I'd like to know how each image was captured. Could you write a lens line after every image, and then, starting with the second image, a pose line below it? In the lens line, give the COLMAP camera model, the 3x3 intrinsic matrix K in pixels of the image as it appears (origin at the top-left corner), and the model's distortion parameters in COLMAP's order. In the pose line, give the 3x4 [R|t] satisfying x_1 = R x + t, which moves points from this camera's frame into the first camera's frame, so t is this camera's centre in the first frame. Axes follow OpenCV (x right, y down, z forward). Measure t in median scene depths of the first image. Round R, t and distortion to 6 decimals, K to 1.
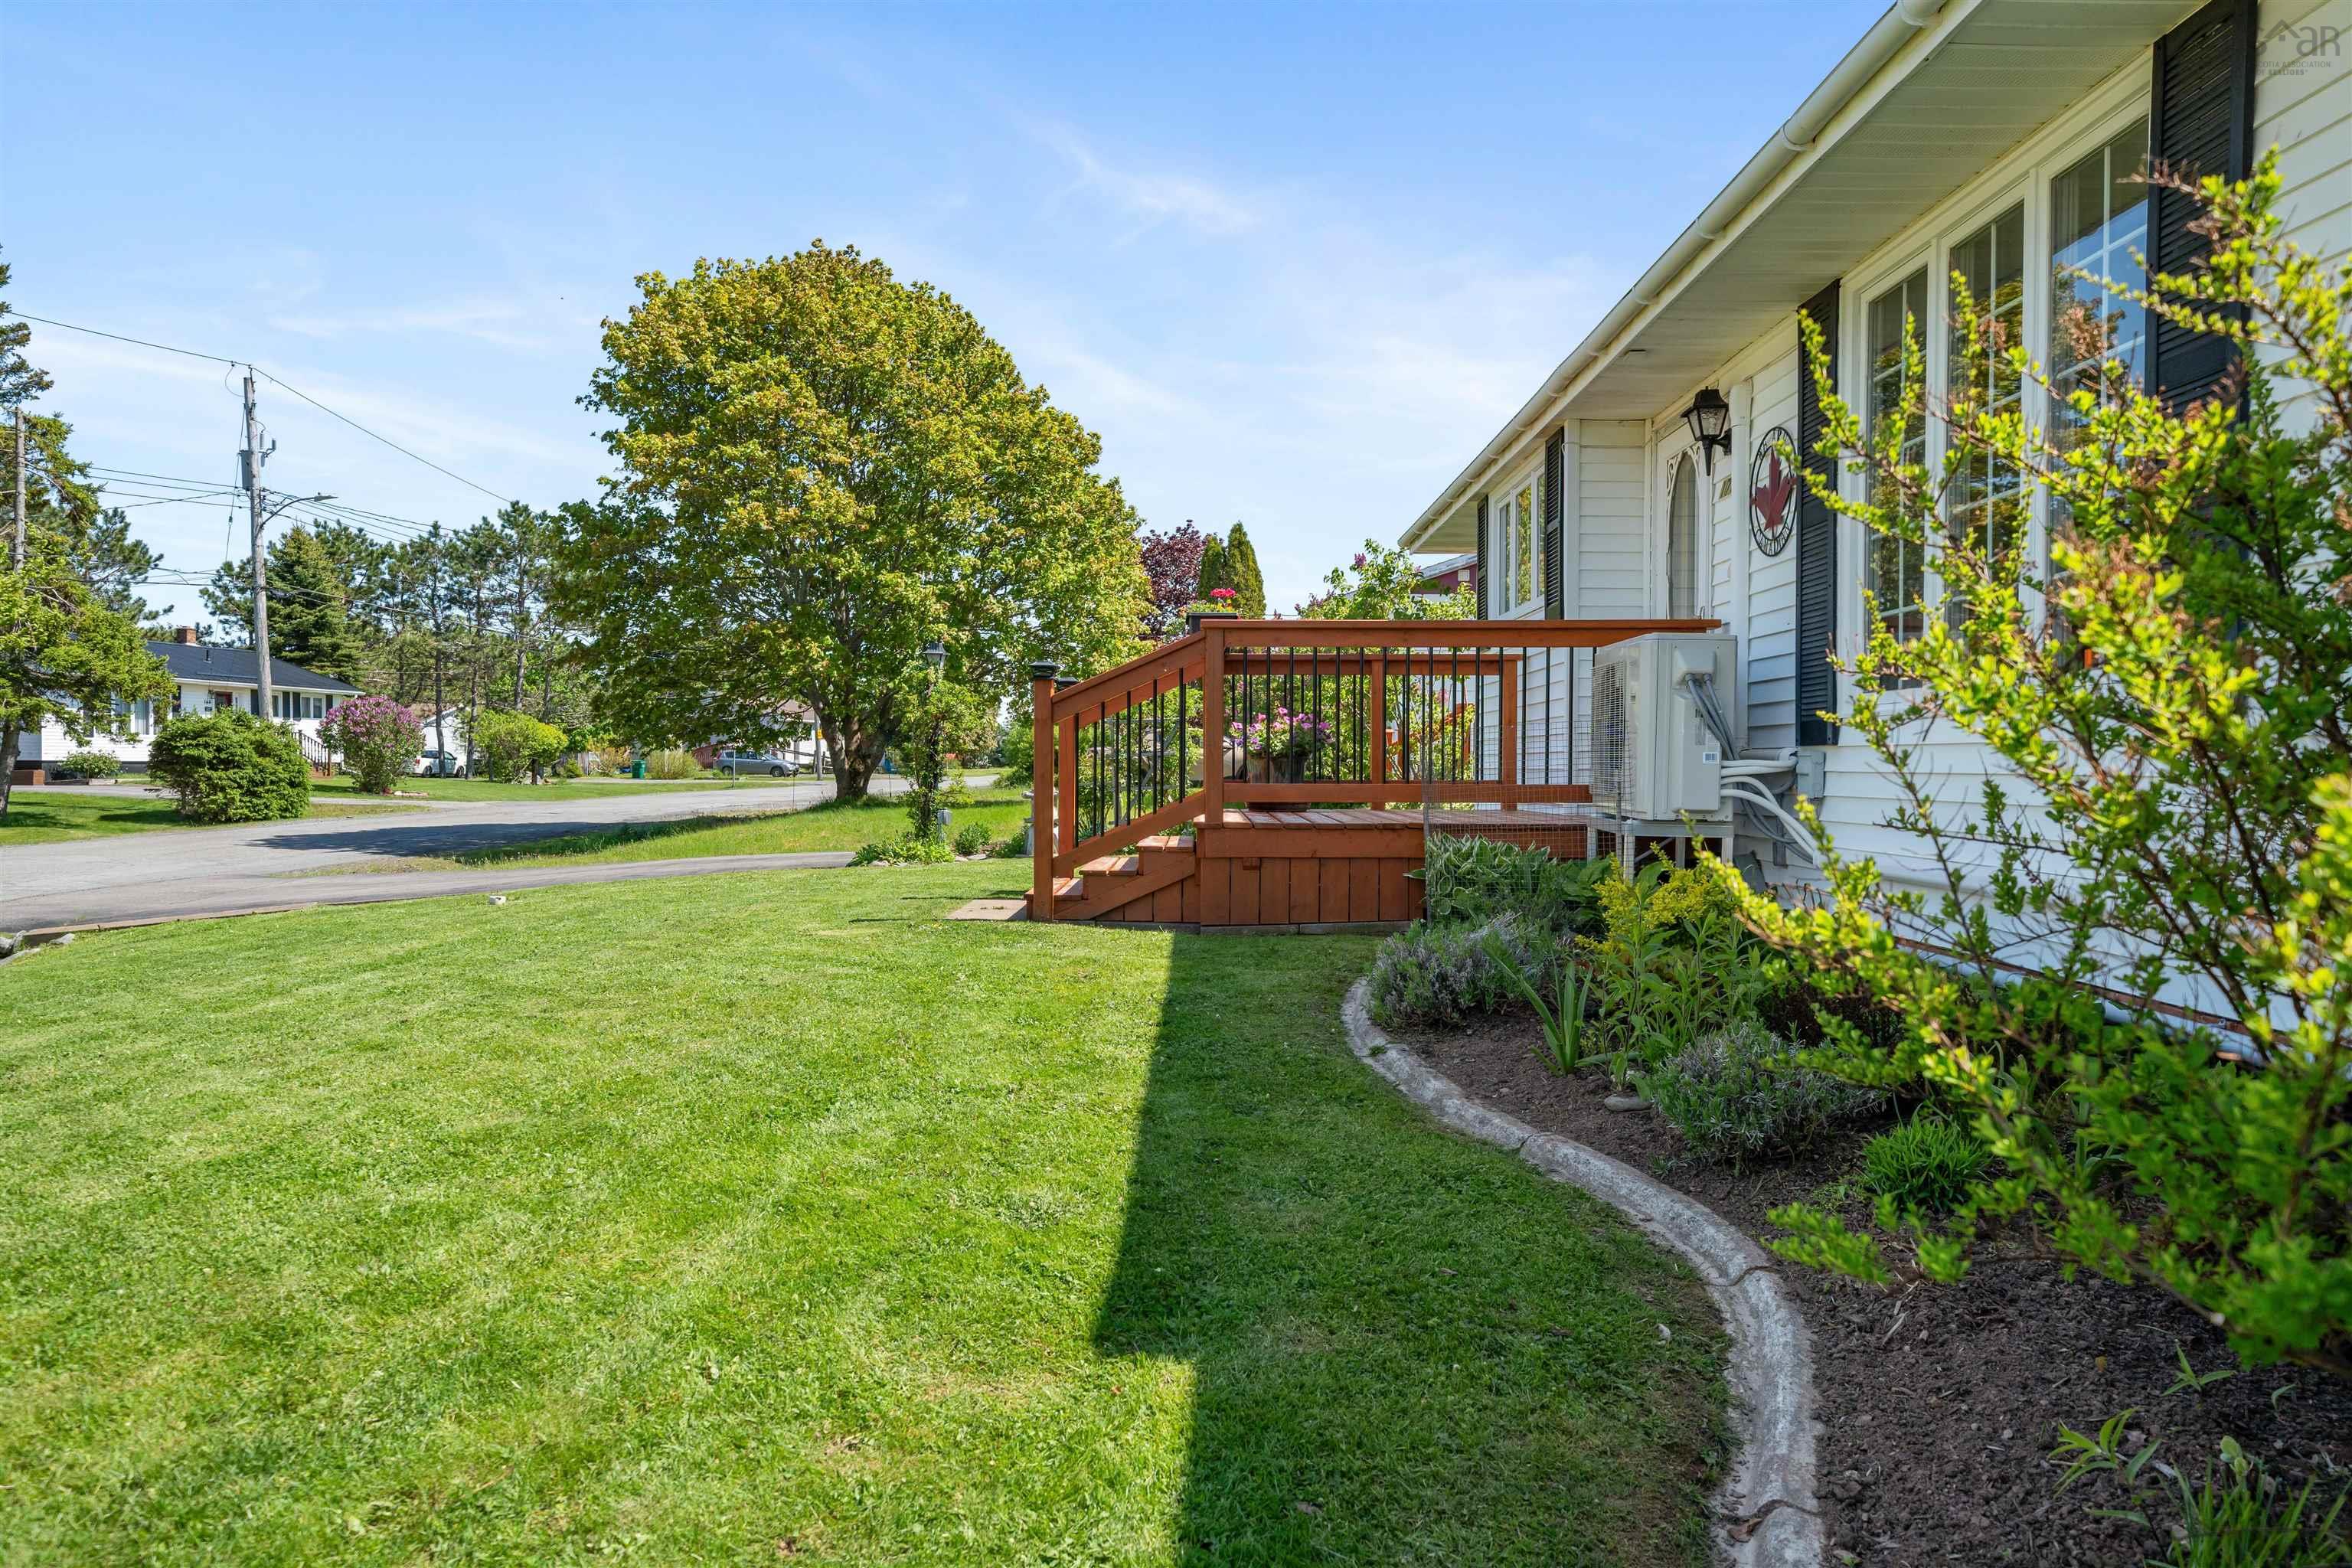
lens RADIAL K [[1531.4, 0, 1176.0], [0, 1531.4, 784.0], [0, 0, 1]] dist [-0.001447, -0.000275]
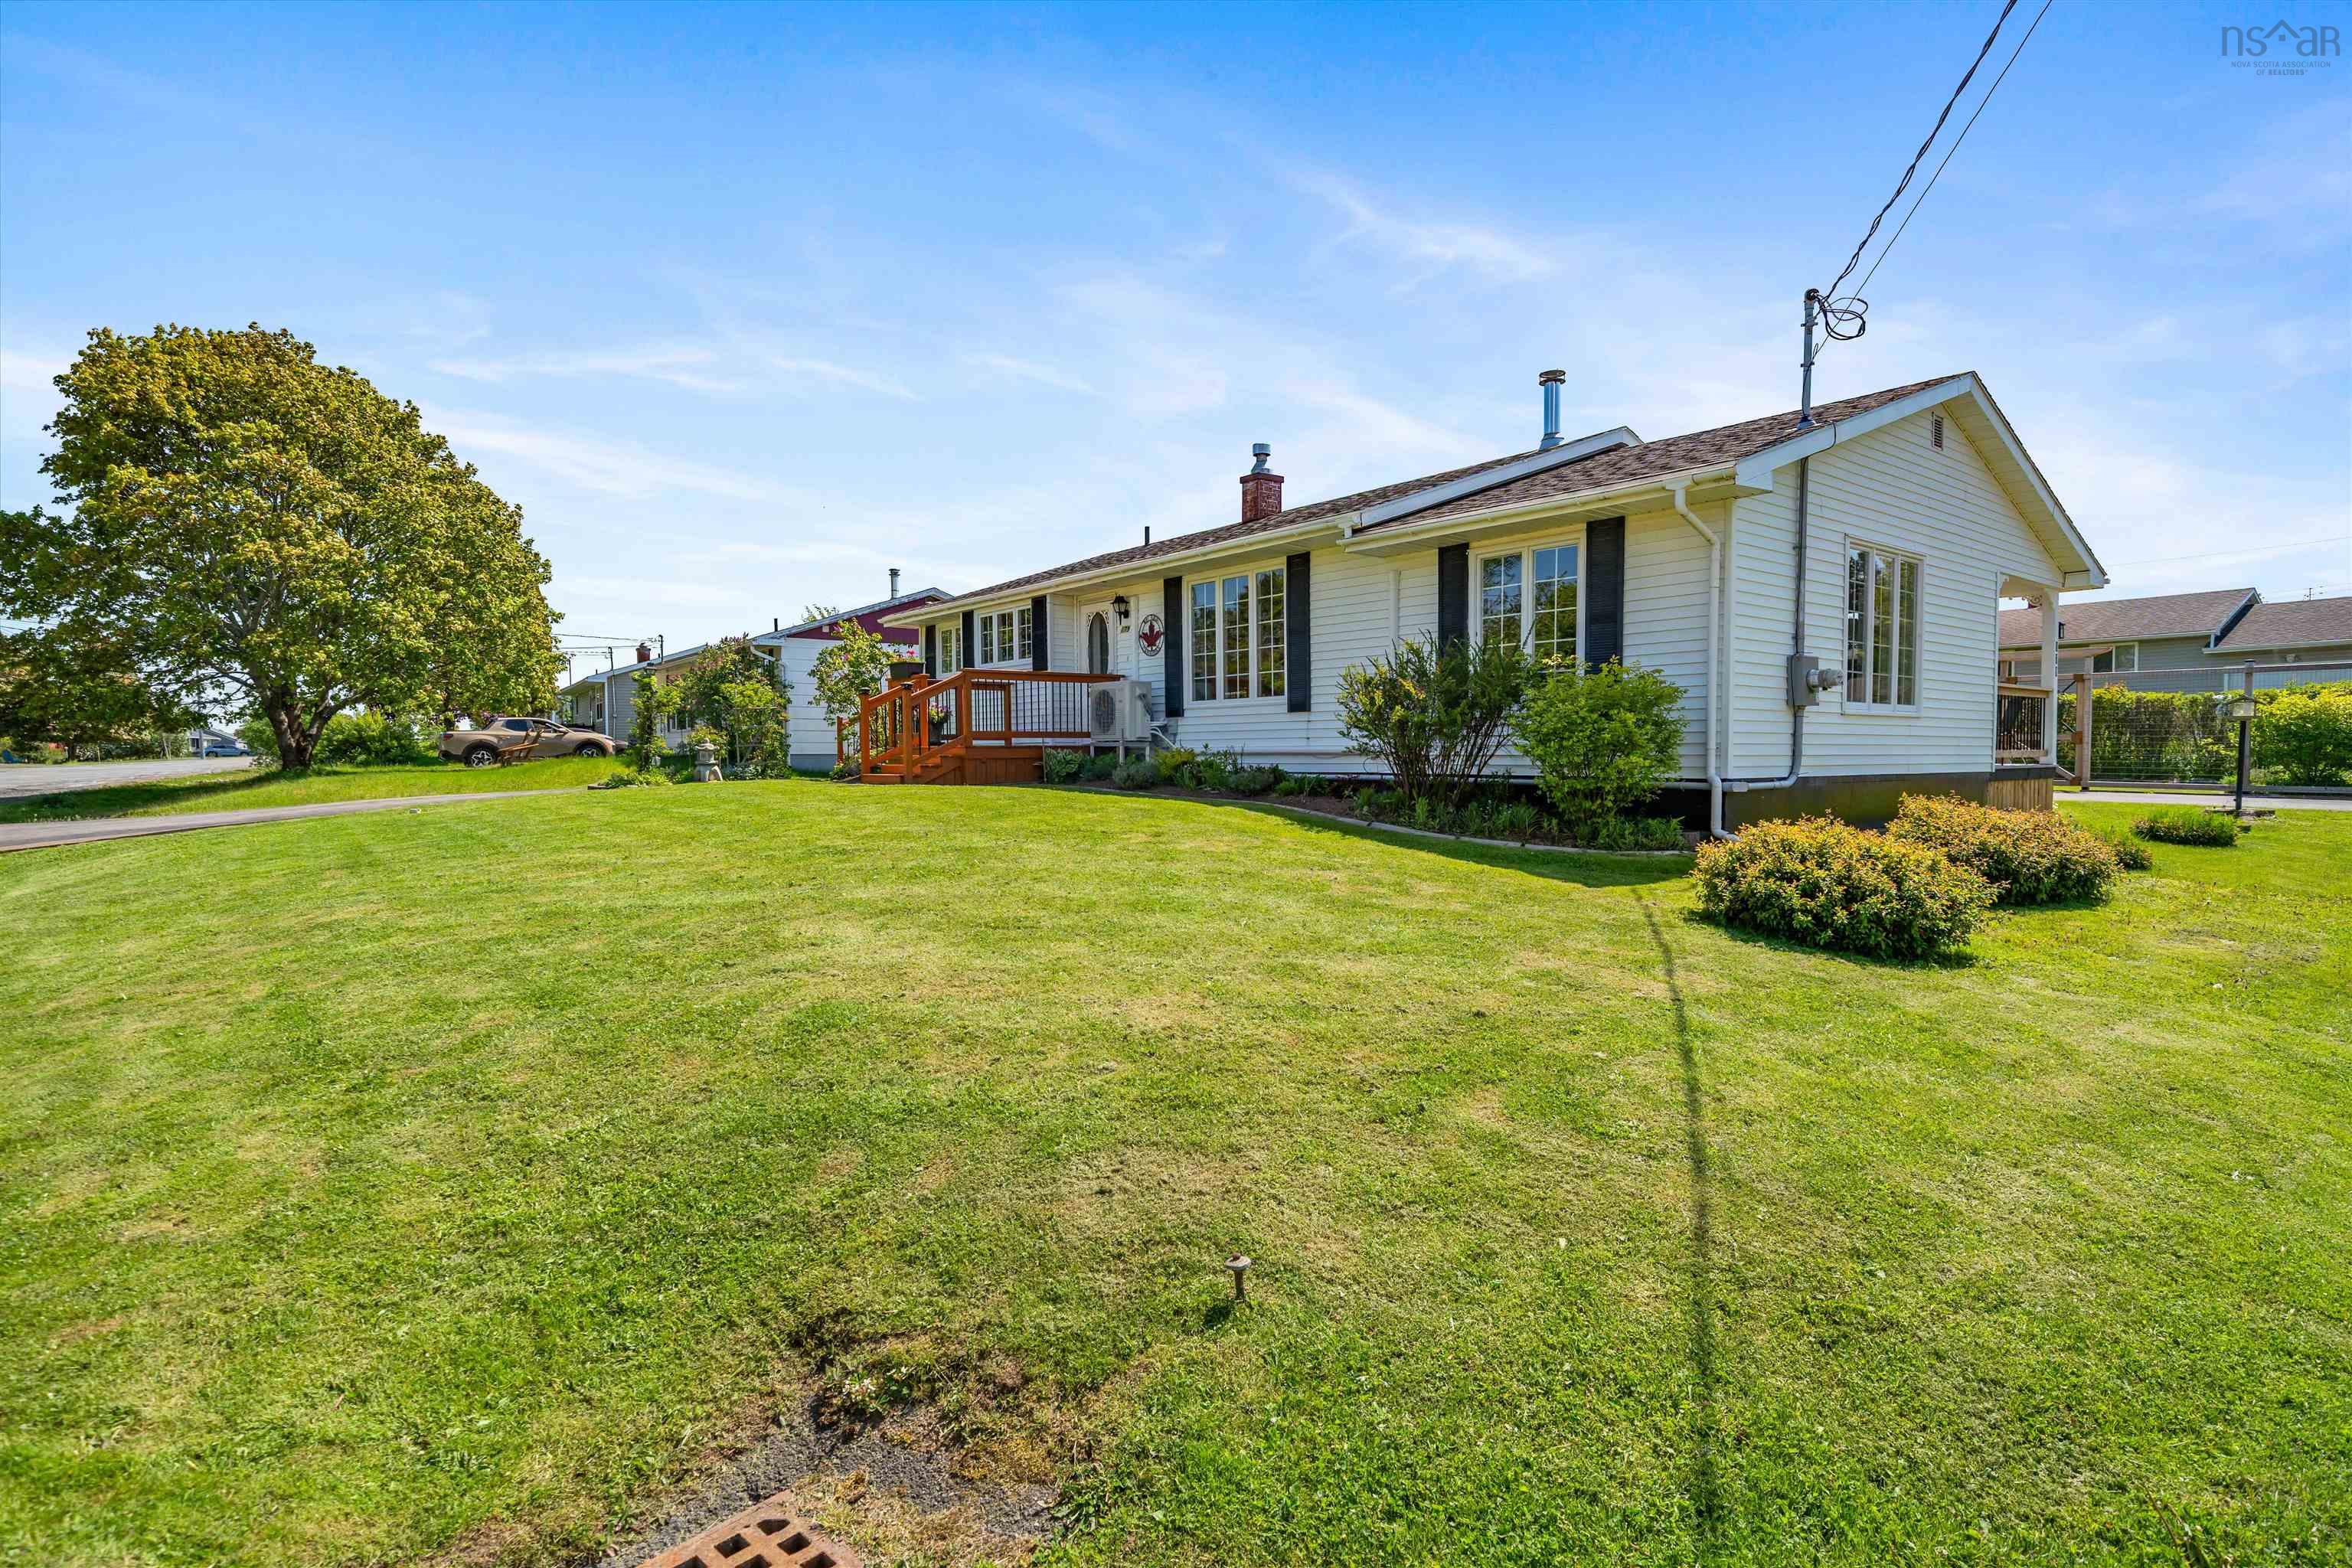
lens RADIAL K [[1100.1, 0, 1176.0], [0, 1100.1, 784.0], [0, 0, 1]] dist [0.001172, 0.000267]
pose [[0.763970, -0.033148, 0.644399, -0.744112], [0.018315, 0.999391, 0.029696, 0.031782], [-0.644991, -0.010885, 0.764112, -0.535676]]
